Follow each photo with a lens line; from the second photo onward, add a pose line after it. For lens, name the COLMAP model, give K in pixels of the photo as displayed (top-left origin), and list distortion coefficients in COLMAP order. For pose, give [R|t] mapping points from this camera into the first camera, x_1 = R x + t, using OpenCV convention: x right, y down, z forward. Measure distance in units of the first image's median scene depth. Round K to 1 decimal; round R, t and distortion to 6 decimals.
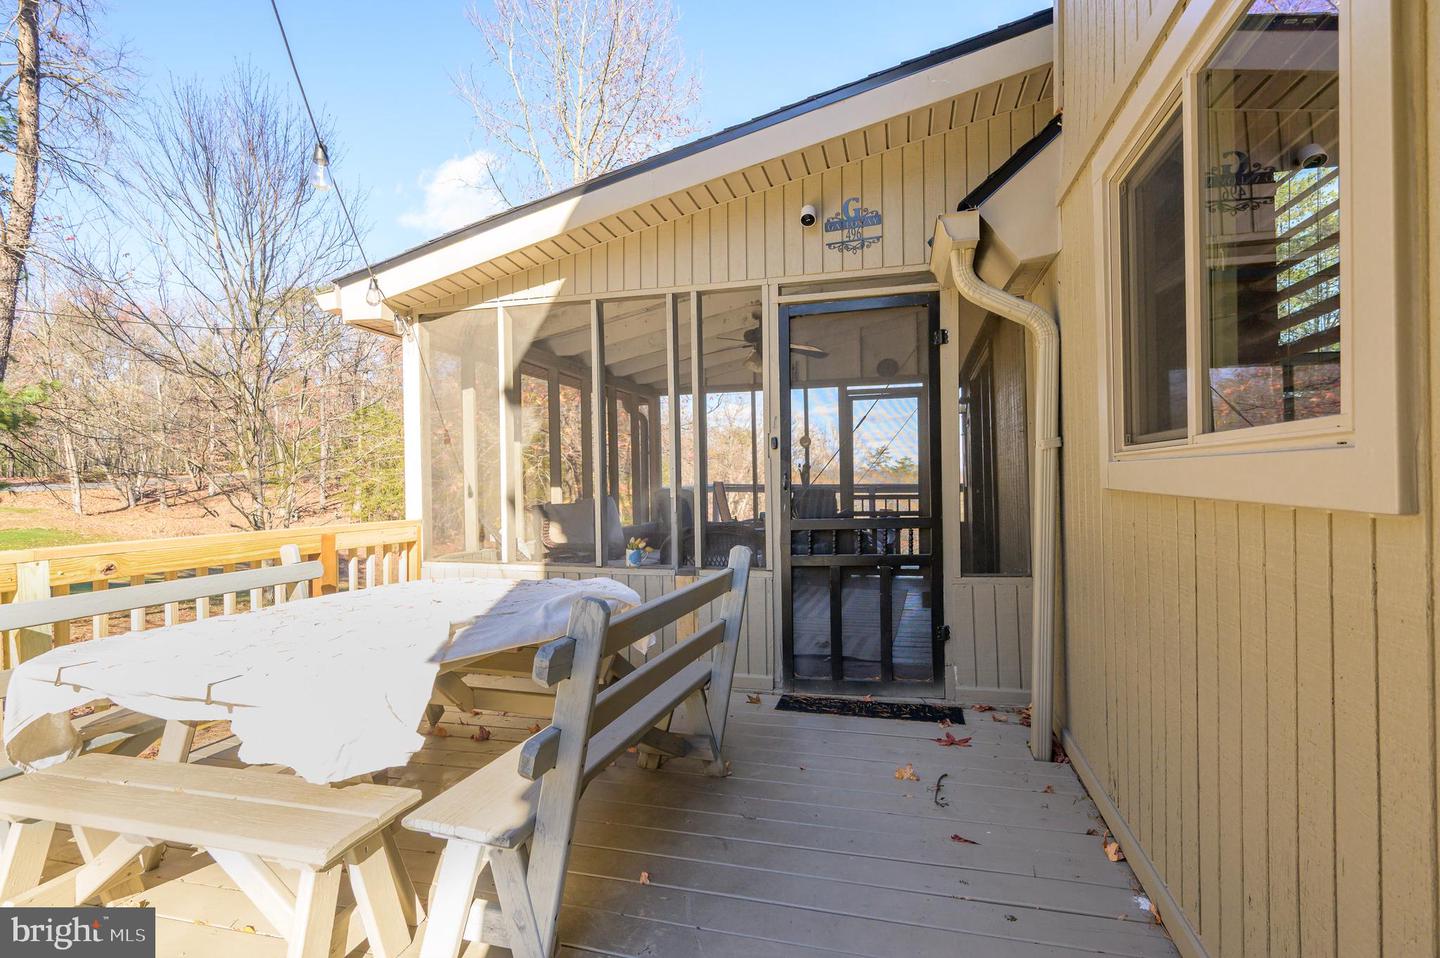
lens RADIAL K [[685.2, 0, 717.1], [0, 685.2, 484.5], [0, 0, 1]] dist [-0.000046, -0.000012]
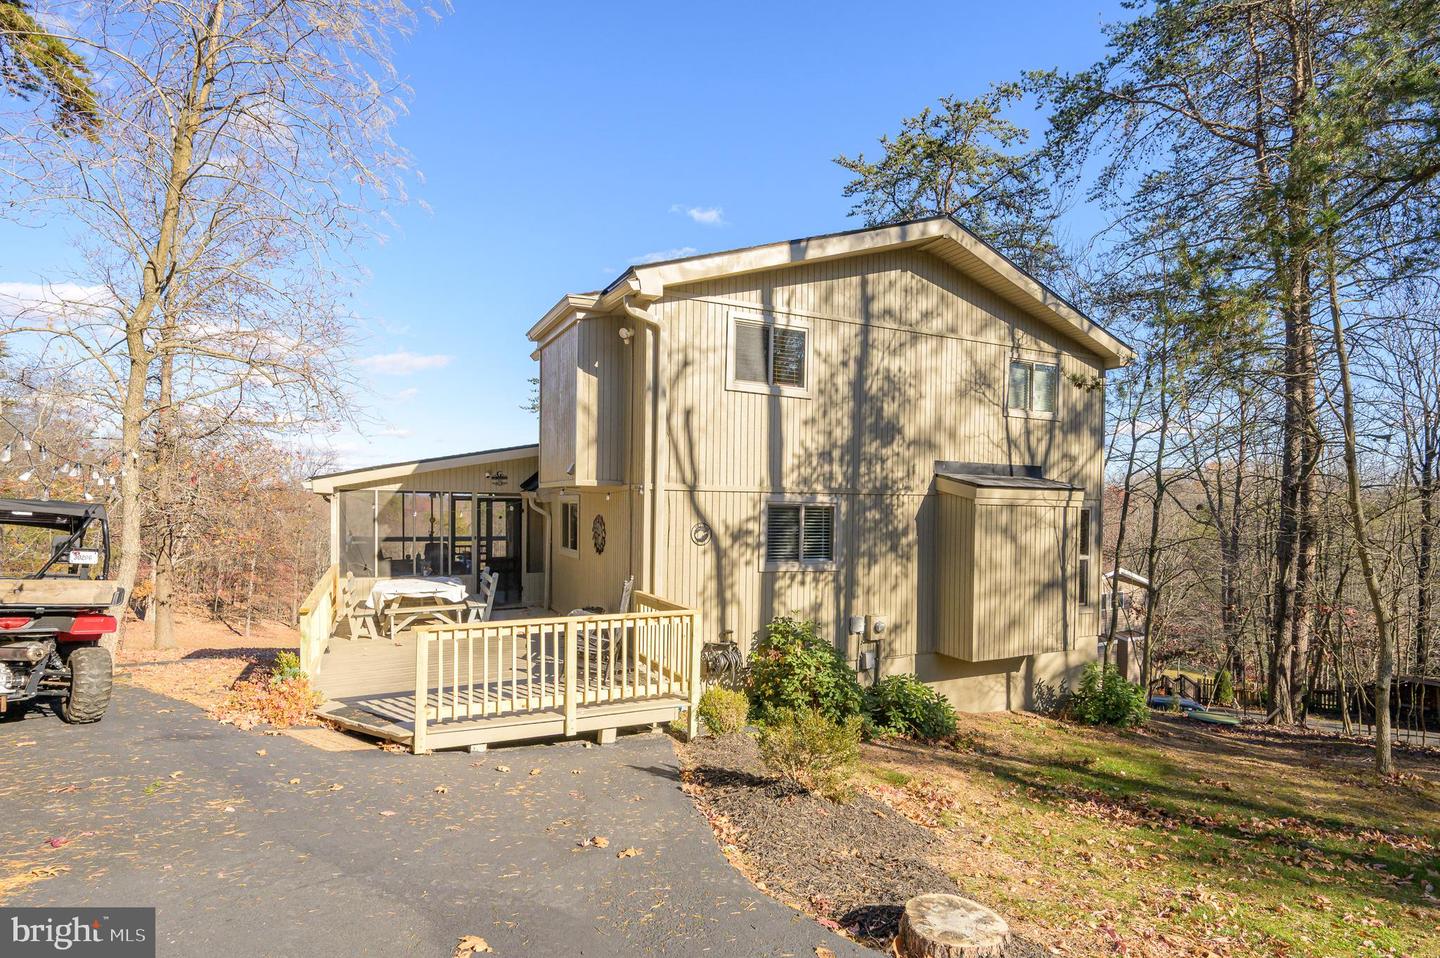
lens RADIAL K [[701.4, 0, 715.5], [0, 701.4, 507.2], [0, 0, 1]] dist [-0.002498, -0.000803]
pose [[0.749155, 0.016829, 0.662181, -1.309059], [-0.012608, 0.999858, -0.011147, -0.184622], [-0.662275, 0.000002, 0.749261, -2.377463]]
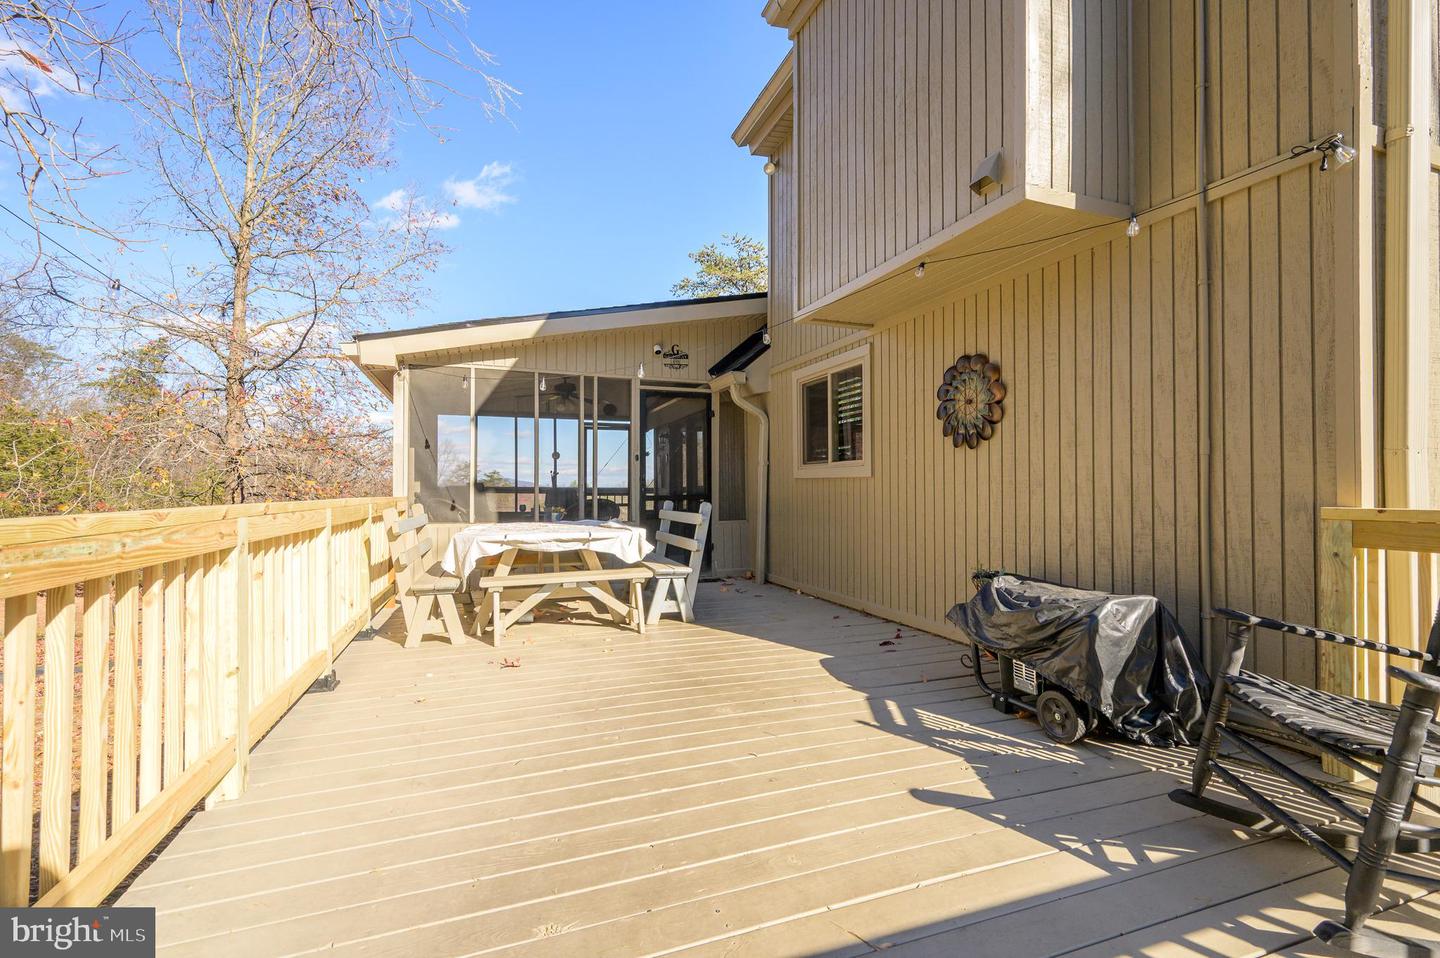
lens RADIAL K [[650.0, 0, 723.6], [0, 650.0, 476.8], [0, 0, 1]] dist [-0.003308, -0.000247]
pose [[0.815120, 0.026103, 0.578704, -0.780112], [-0.007250, 0.999366, -0.034866, 0.058136], [-0.579247, 0.024225, 0.814792, -0.672174]]
